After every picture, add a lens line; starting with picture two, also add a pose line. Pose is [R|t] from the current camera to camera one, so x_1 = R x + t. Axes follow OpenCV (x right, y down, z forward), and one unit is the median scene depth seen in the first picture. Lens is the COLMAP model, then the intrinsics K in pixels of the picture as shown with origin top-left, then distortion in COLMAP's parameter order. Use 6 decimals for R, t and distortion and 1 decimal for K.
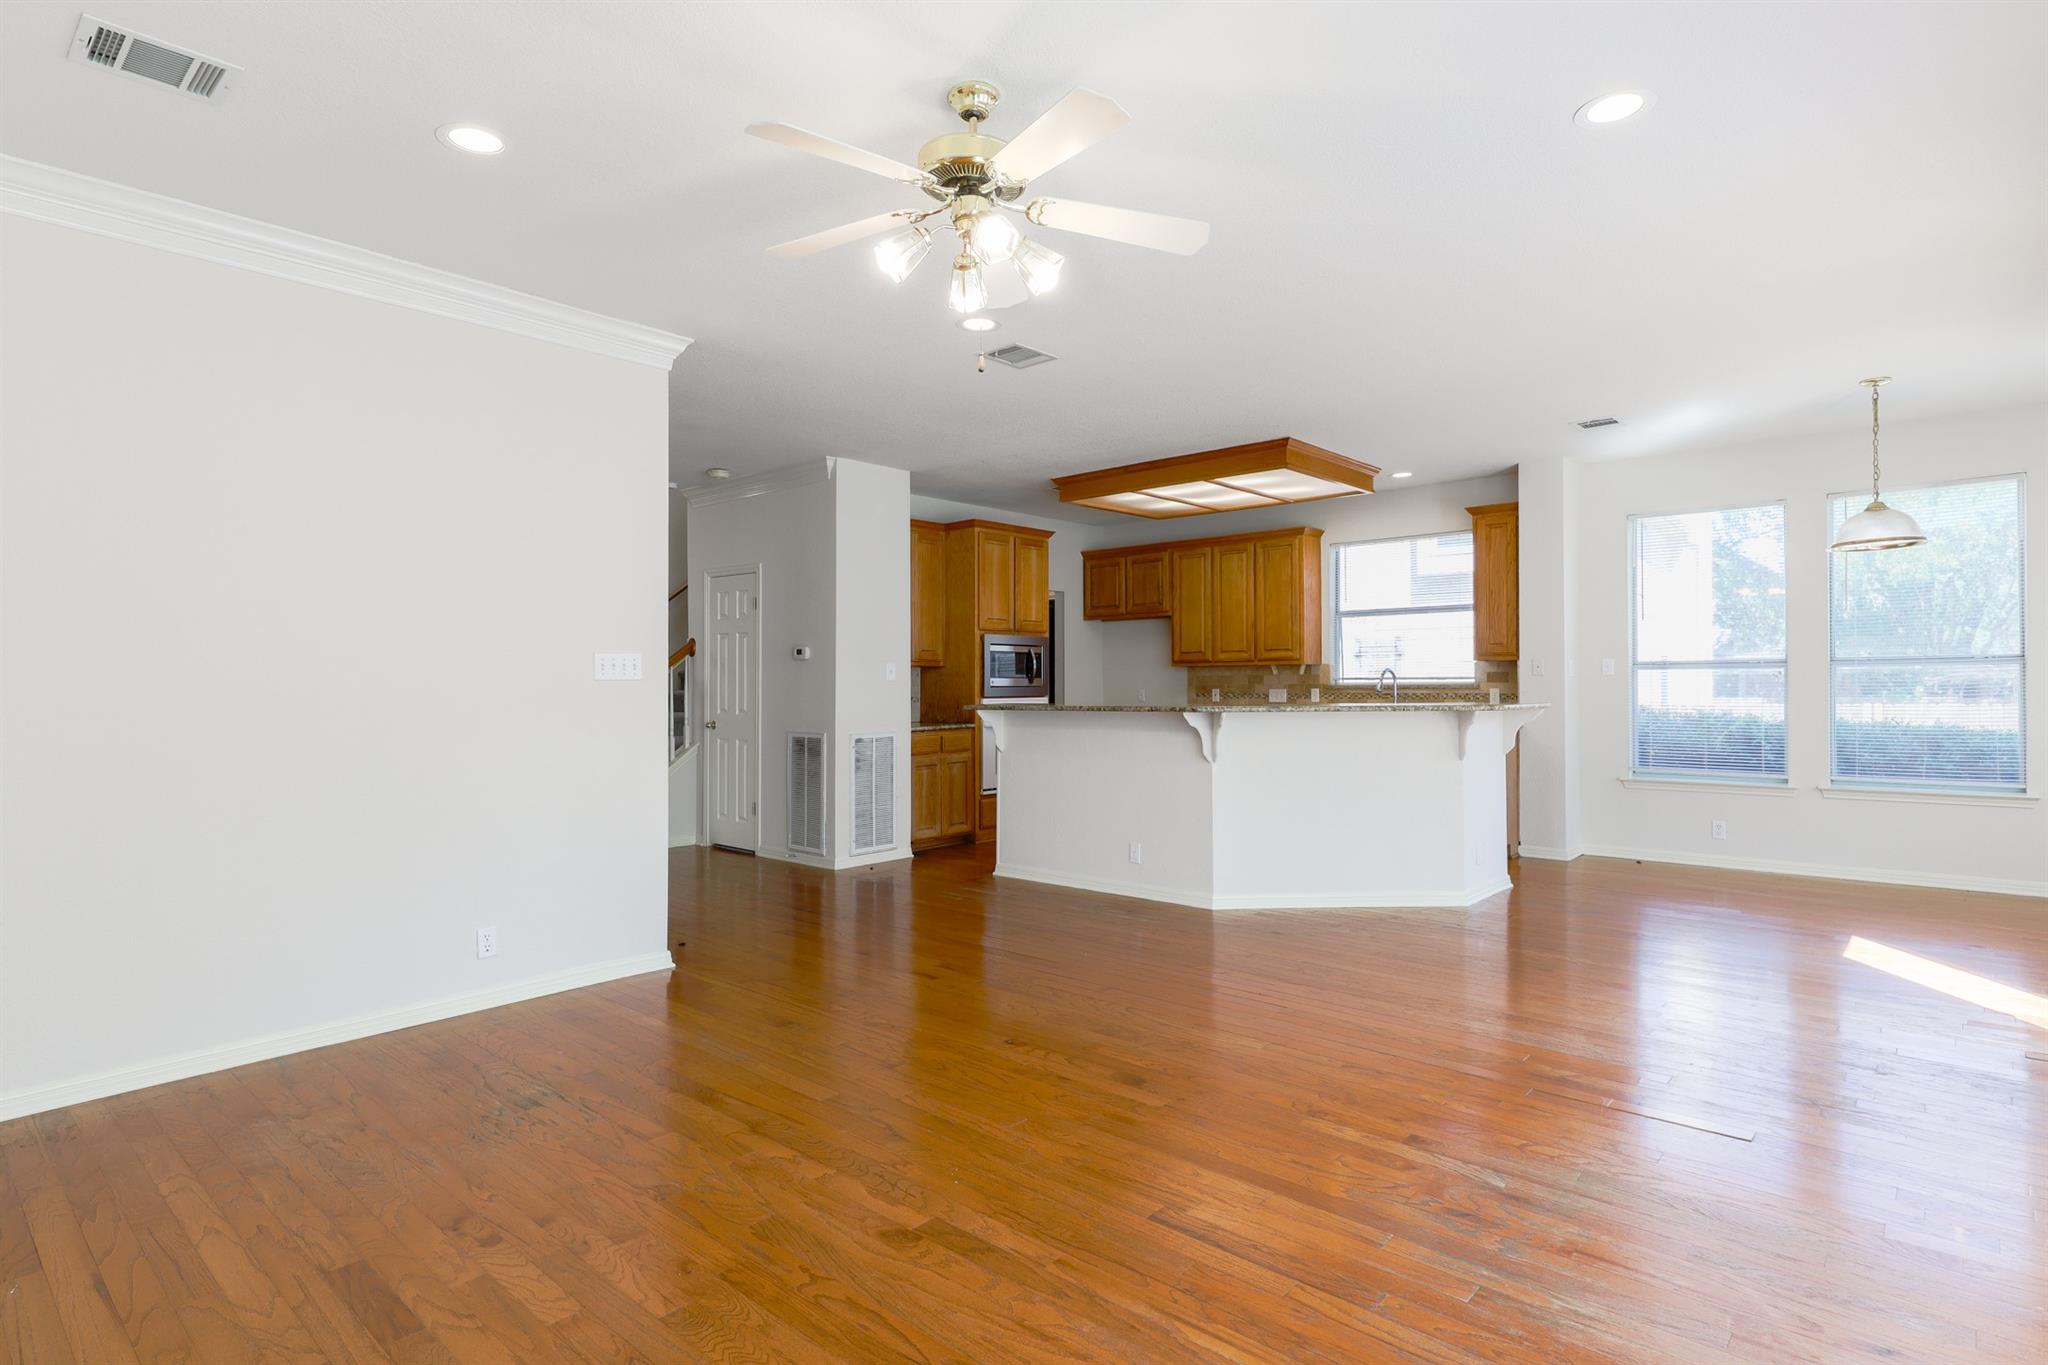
lens RADIAL K [[1051.3, 0, 1014.7], [0, 1051.3, 677.3], [0, 0, 1]] dist [0.003589, 0.000618]
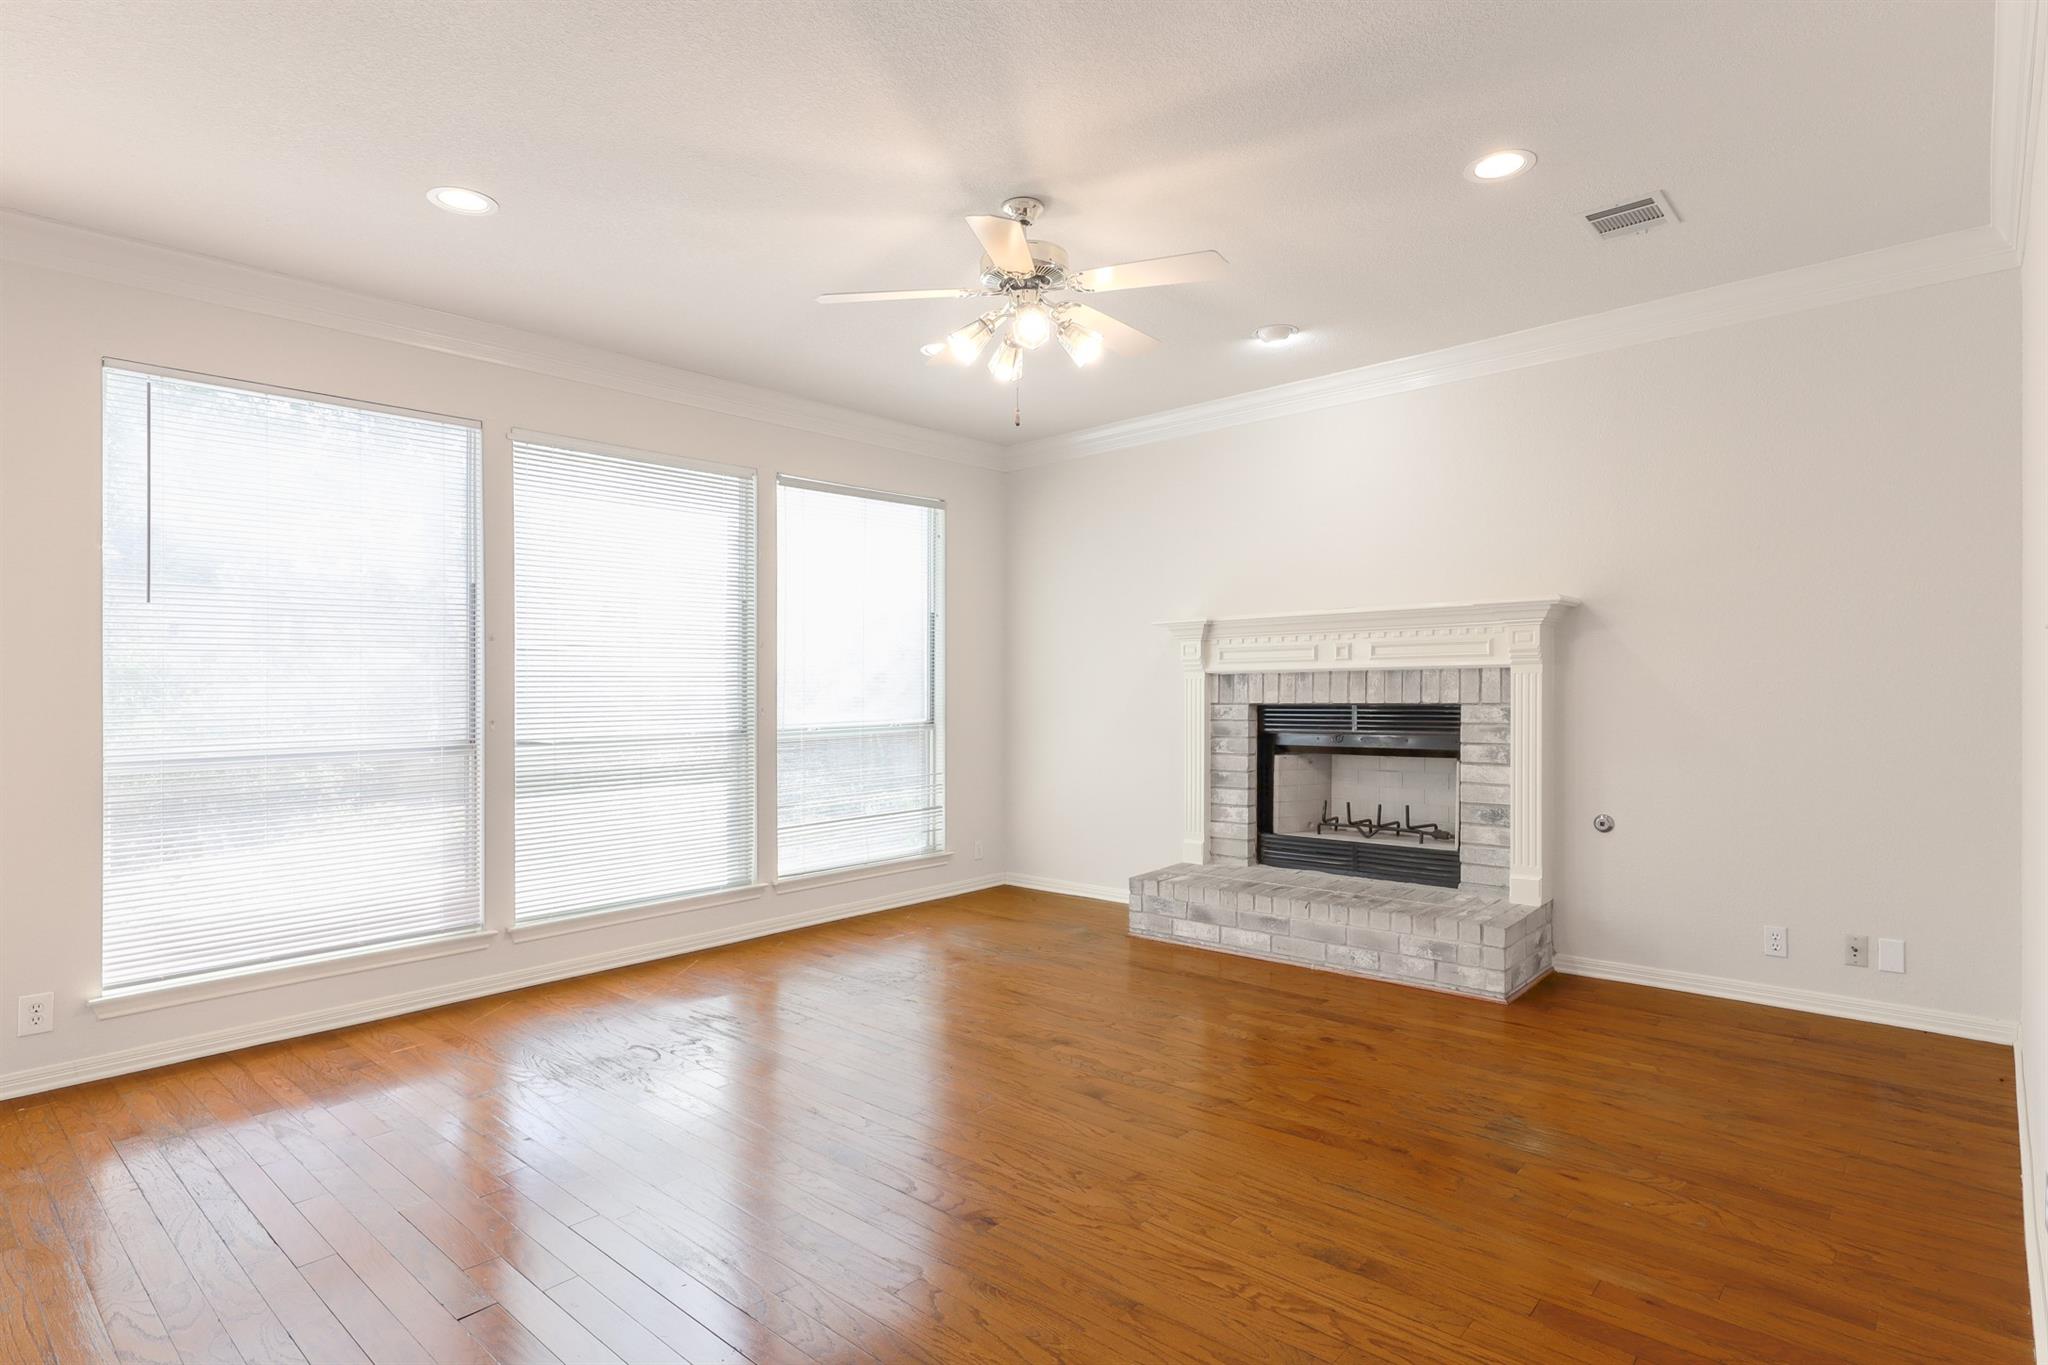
lens RADIAL K [[1051.3, 0, 1030.6], [0, 1051.3, 683.8], [0, 0, 1]] dist [0.003589, 0.000618]
pose [[-0.999667, 0.023073, -0.011594, -0.045350], [0.023118, 0.999726, -0.003705, -0.001226], [0.011505, -0.003972, -0.999926, 2.403193]]
